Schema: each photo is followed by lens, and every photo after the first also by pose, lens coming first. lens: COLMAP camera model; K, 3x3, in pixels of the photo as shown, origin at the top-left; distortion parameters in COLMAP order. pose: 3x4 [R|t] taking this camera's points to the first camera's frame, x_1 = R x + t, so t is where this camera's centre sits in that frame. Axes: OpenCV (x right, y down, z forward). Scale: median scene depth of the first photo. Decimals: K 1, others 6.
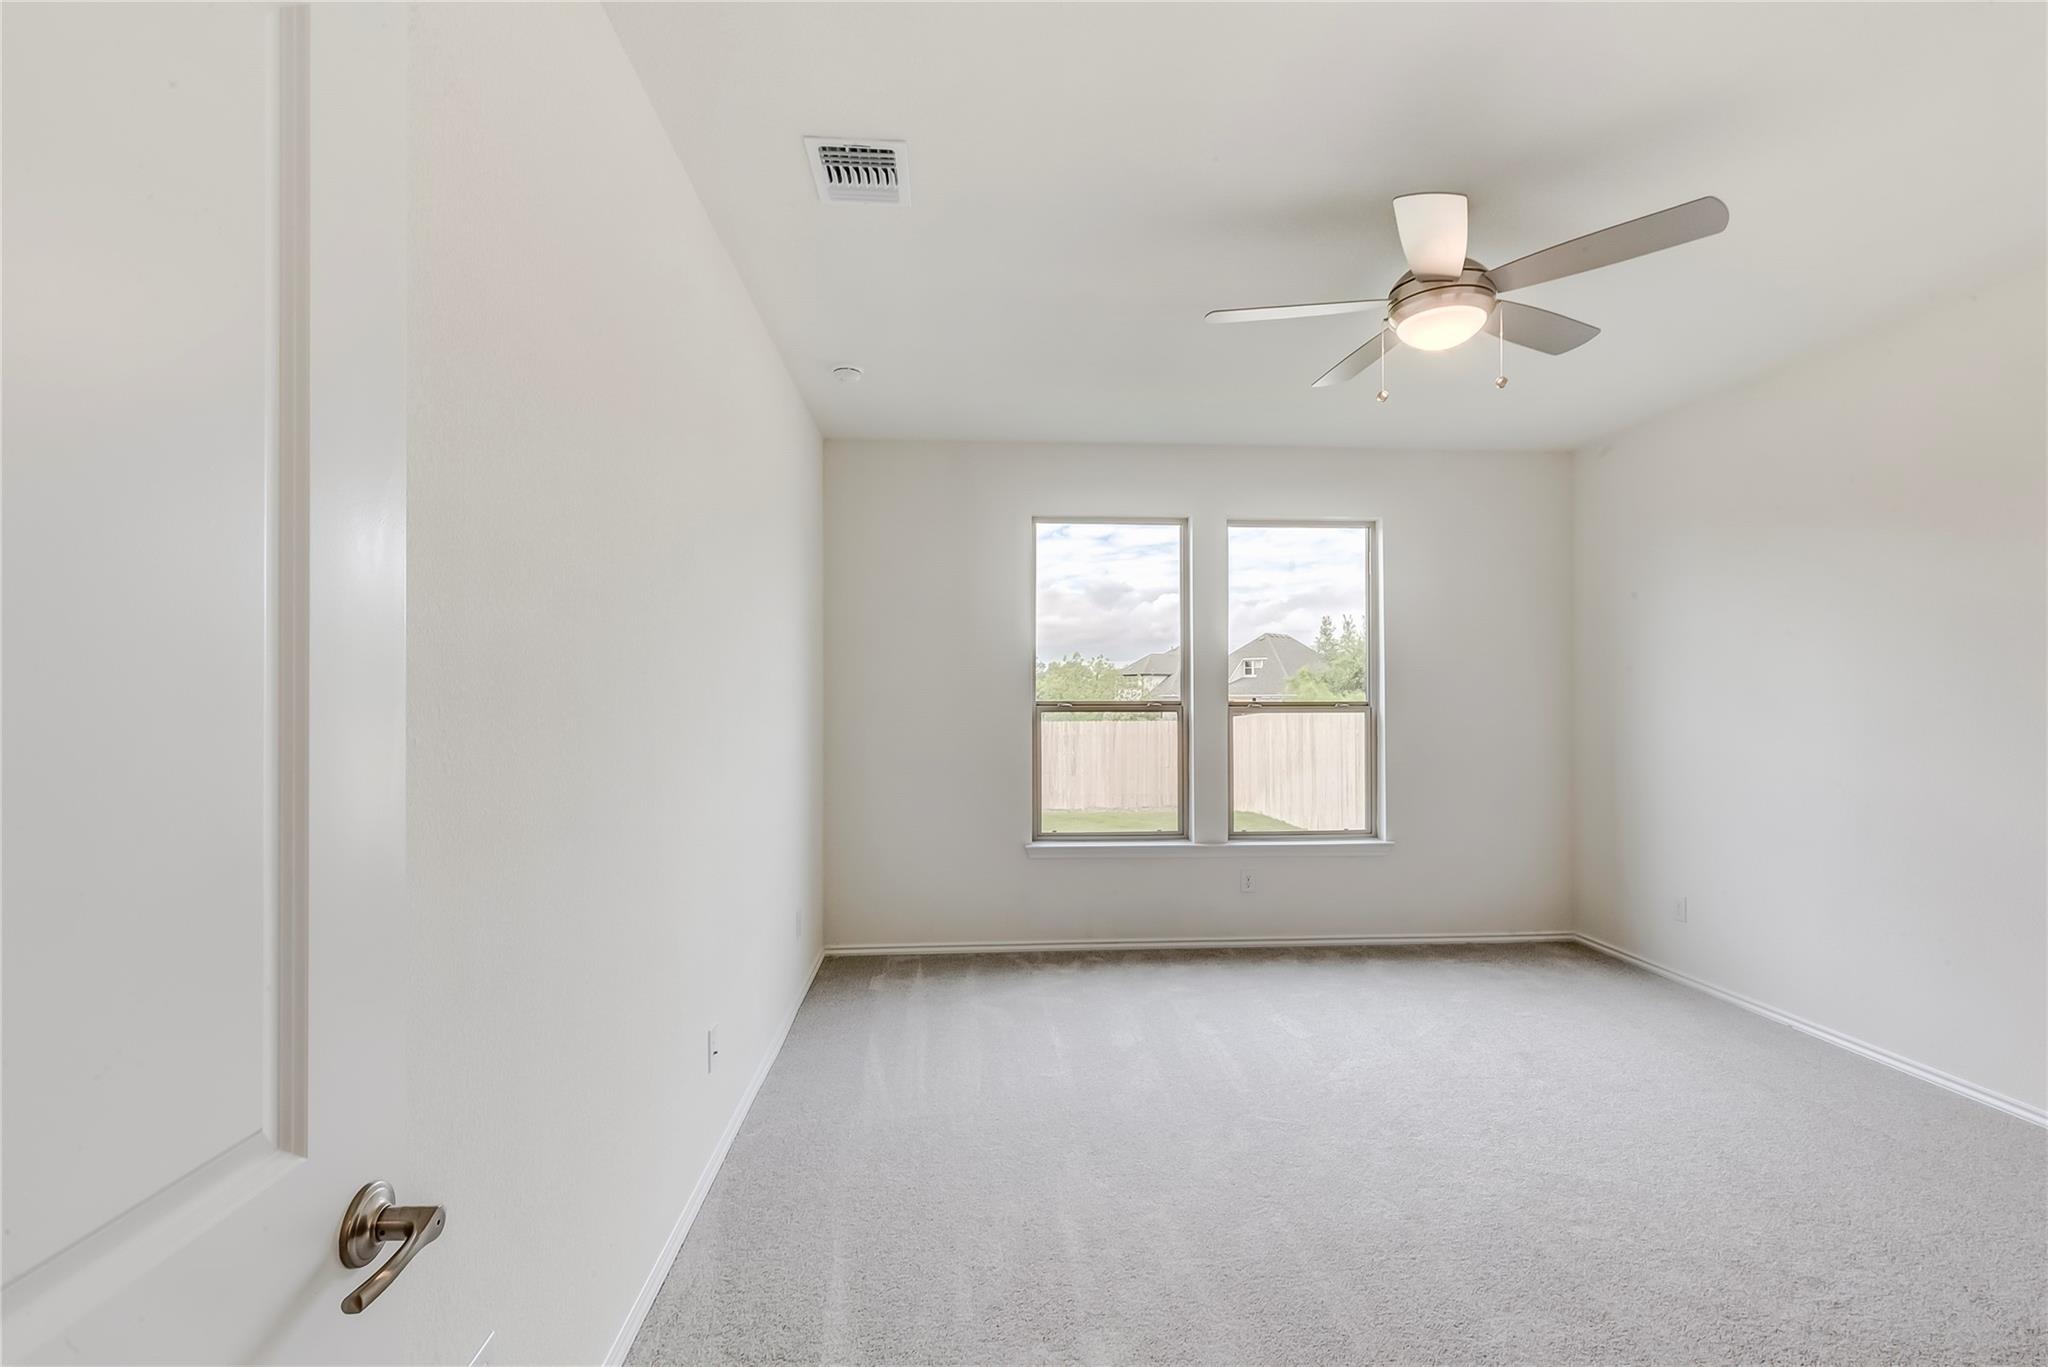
lens RADIAL K [[1019.6, 0, 1069.2], [0, 1019.6, 694.1], [0, 0, 1]] dist [-0.002604, 0.000834]
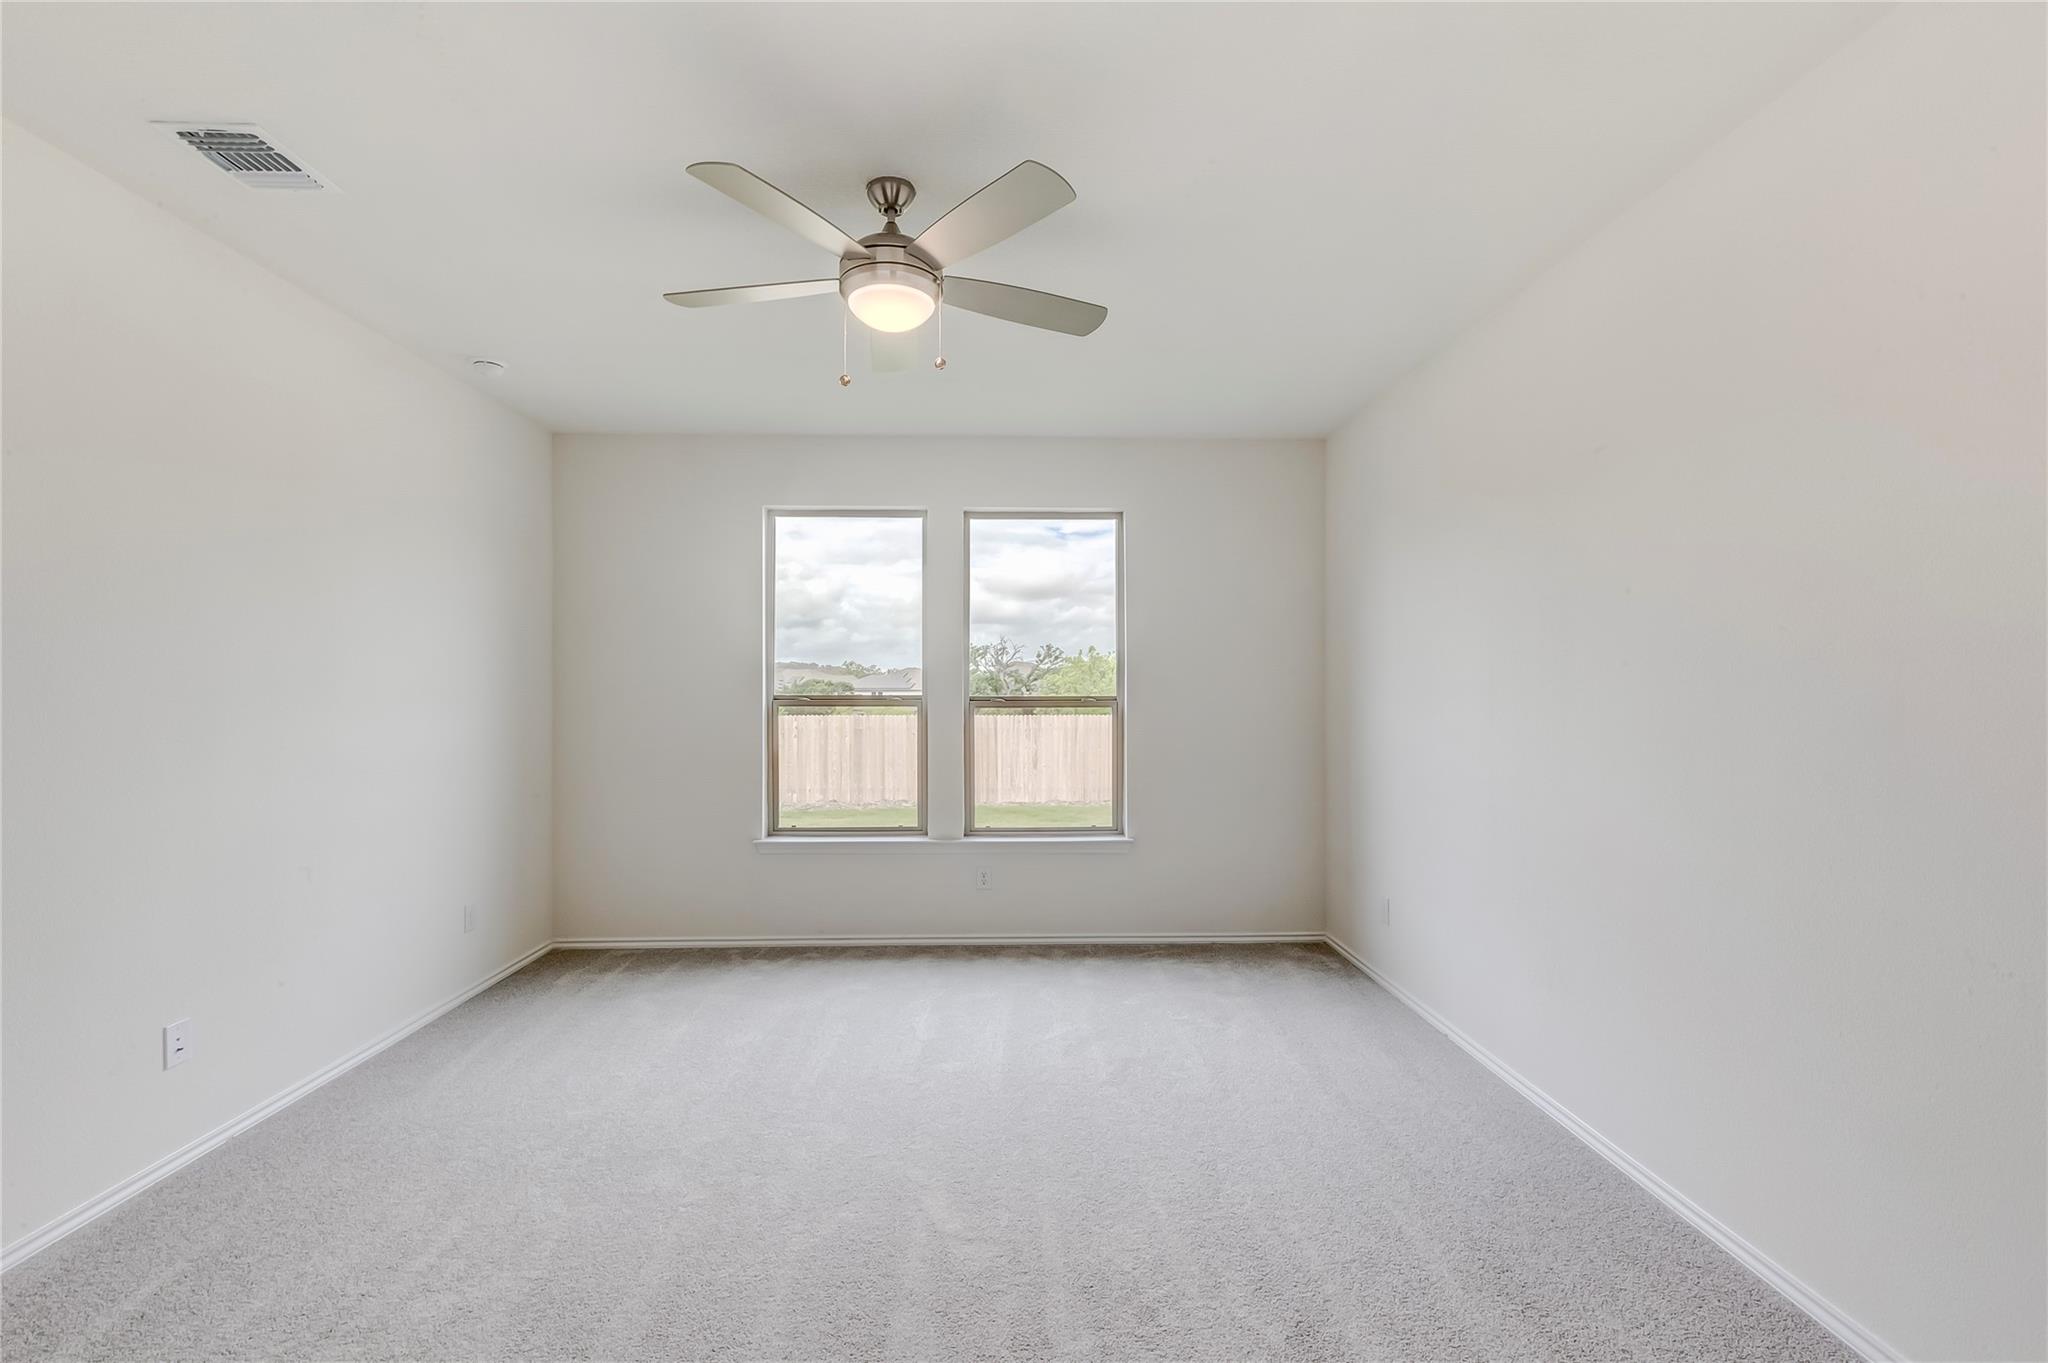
lens RADIAL K [[1019.6, 0, 1018.0], [0, 1019.6, 698.2], [0, 0, 1]] dist [-0.002604, 0.000834]
pose [[0.999192, 0.000165, -0.040192, 0.255932], [0.000197, 0.999959, 0.009015, 0.000621], [0.040192, -0.009015, 0.999151, 0.018270]]
